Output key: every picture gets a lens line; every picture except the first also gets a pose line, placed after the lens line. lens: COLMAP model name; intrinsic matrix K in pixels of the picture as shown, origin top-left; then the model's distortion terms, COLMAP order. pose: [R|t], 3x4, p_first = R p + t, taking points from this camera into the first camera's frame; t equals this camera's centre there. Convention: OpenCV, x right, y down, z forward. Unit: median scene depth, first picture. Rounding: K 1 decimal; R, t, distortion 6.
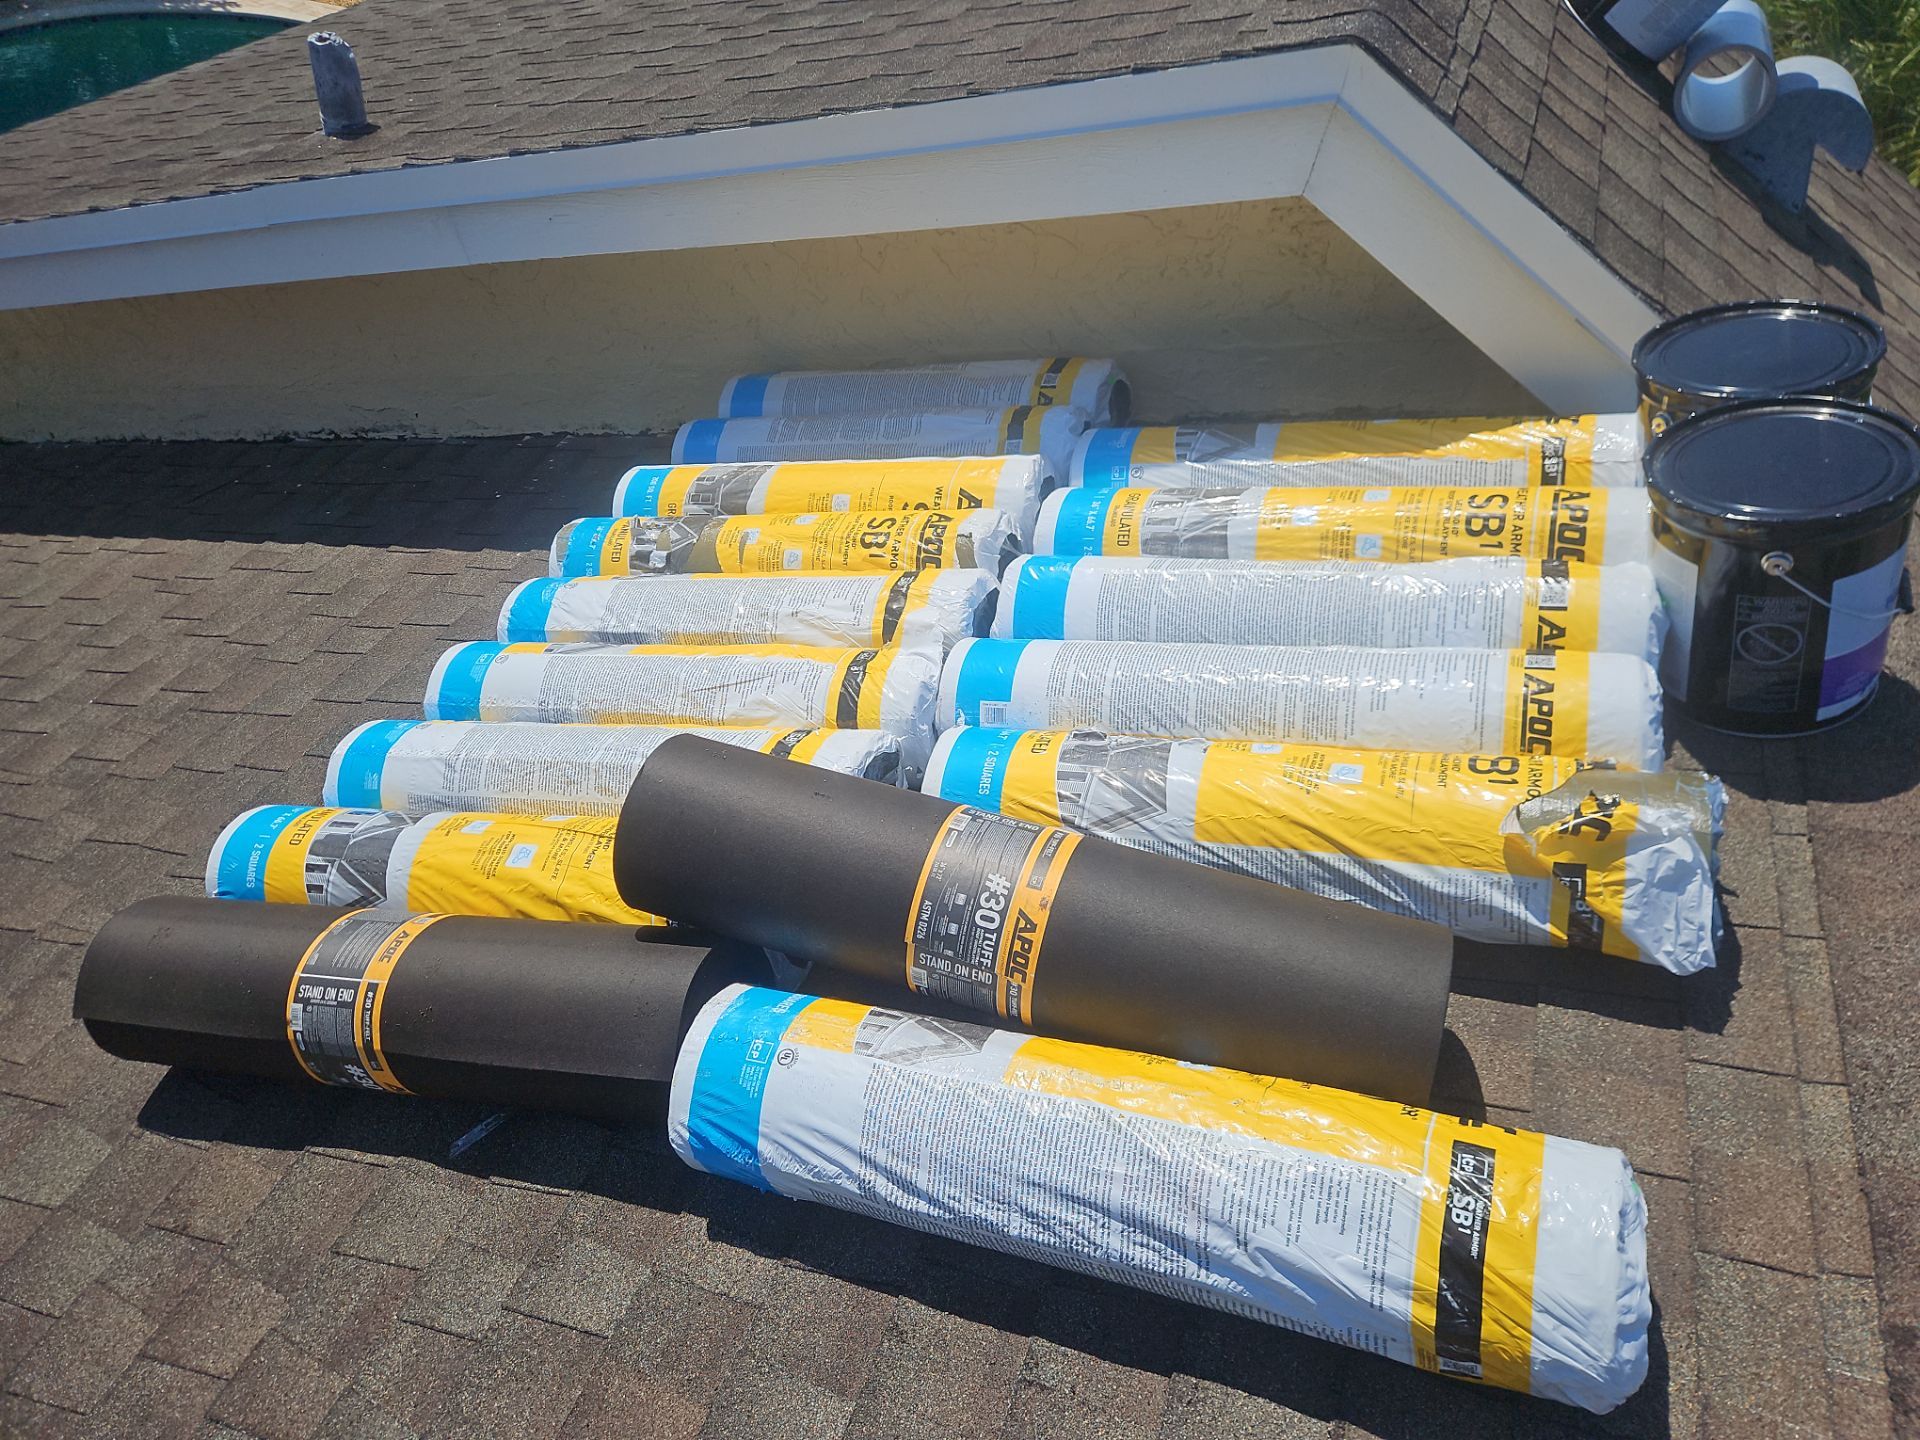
lens RADIAL K [[1330.0, 0, 960.0], [0, 1330.0, 723.3], [0, 0, 1]] dist [0.035857, -0.011427]
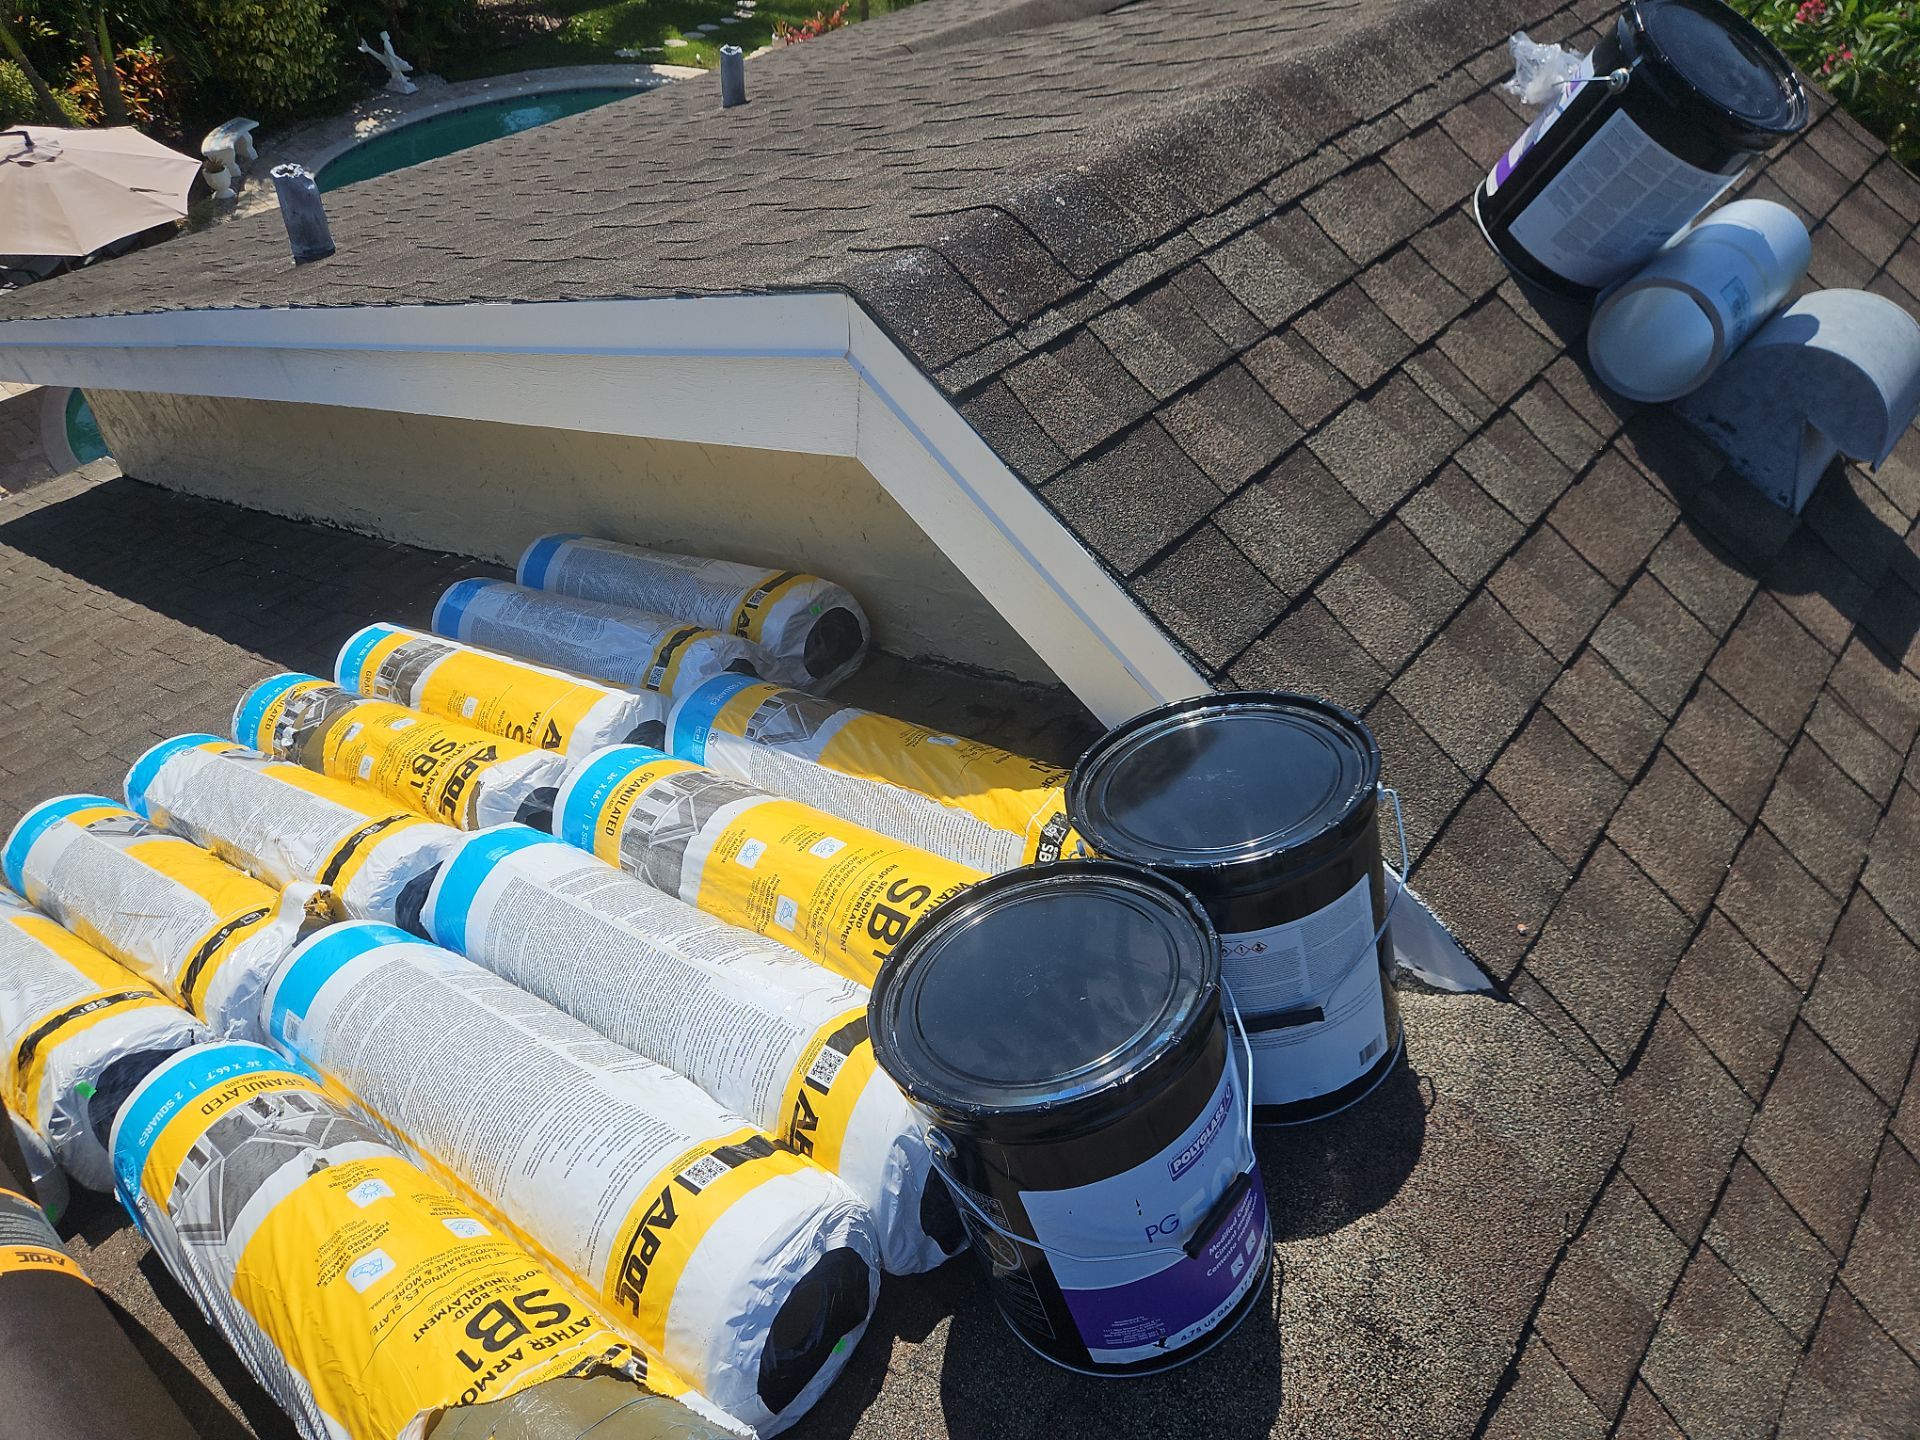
lens RADIAL K [[1330.0, 0, 960.3], [0, 1330.0, 720.8], [0, 0, 1]] dist [0.035857, -0.011427]
pose [[0.934741, 0.167101, -0.313586, 0.594008], [-0.177260, 0.984156, -0.003950, -0.245493], [0.307958, 0.059279, 0.949551, 0.265514]]
